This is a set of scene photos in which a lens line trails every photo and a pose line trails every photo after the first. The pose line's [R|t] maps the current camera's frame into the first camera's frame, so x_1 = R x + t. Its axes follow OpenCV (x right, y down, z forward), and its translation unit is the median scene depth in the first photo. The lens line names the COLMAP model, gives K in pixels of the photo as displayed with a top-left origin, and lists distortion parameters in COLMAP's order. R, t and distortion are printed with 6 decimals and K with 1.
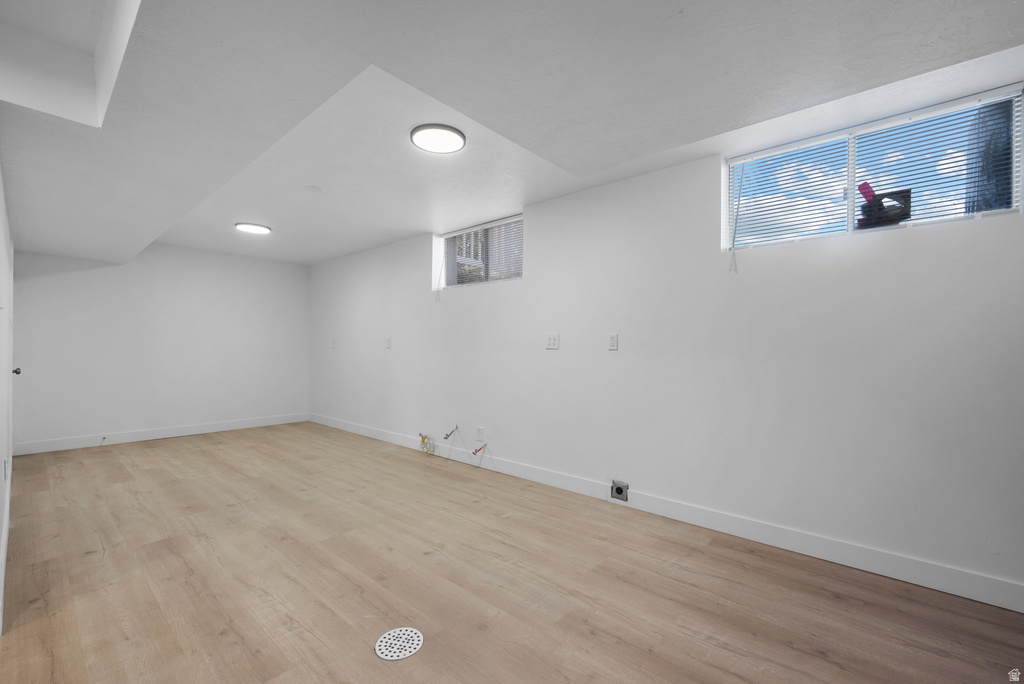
lens RADIAL K [[419.7, 0, 512.7], [0, 419.7, 343.6], [0, 0, 1]] dist [-0.002233, 0.000111]
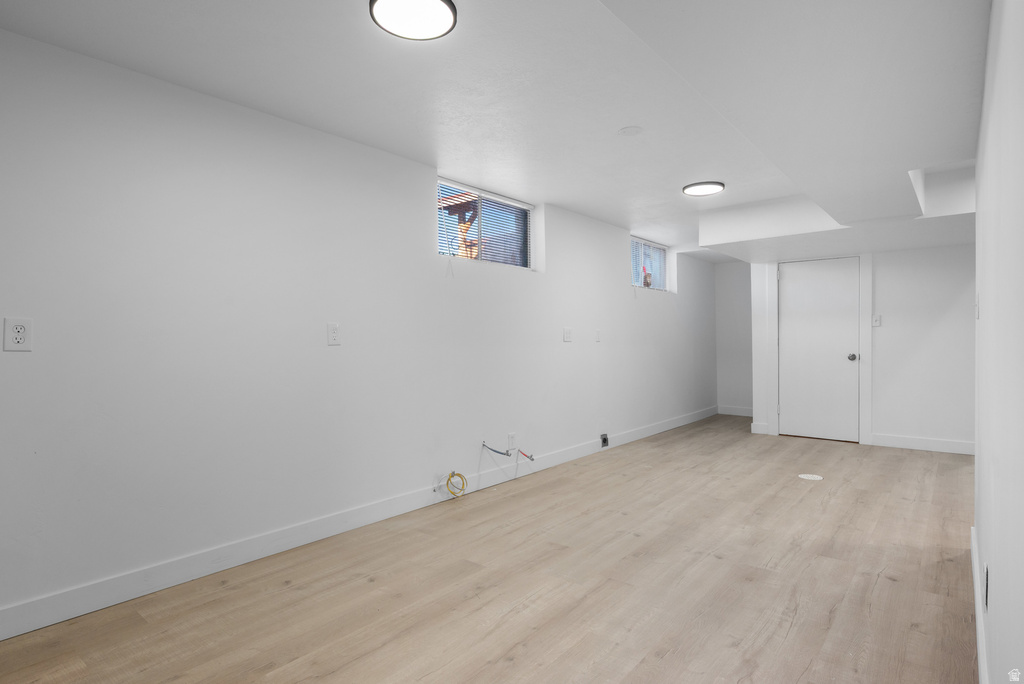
lens RADIAL K [[534.8, 0, 512.5], [0, 534.8, 340.5], [0, 0, 1]] dist [-0.002661, -0.000728]
pose [[-0.010014, -0.005798, 0.999933, -1.624217], [-0.002461, 0.999980, 0.005774, 0.000759], [-0.999947, -0.002403, -0.010028, 1.388755]]
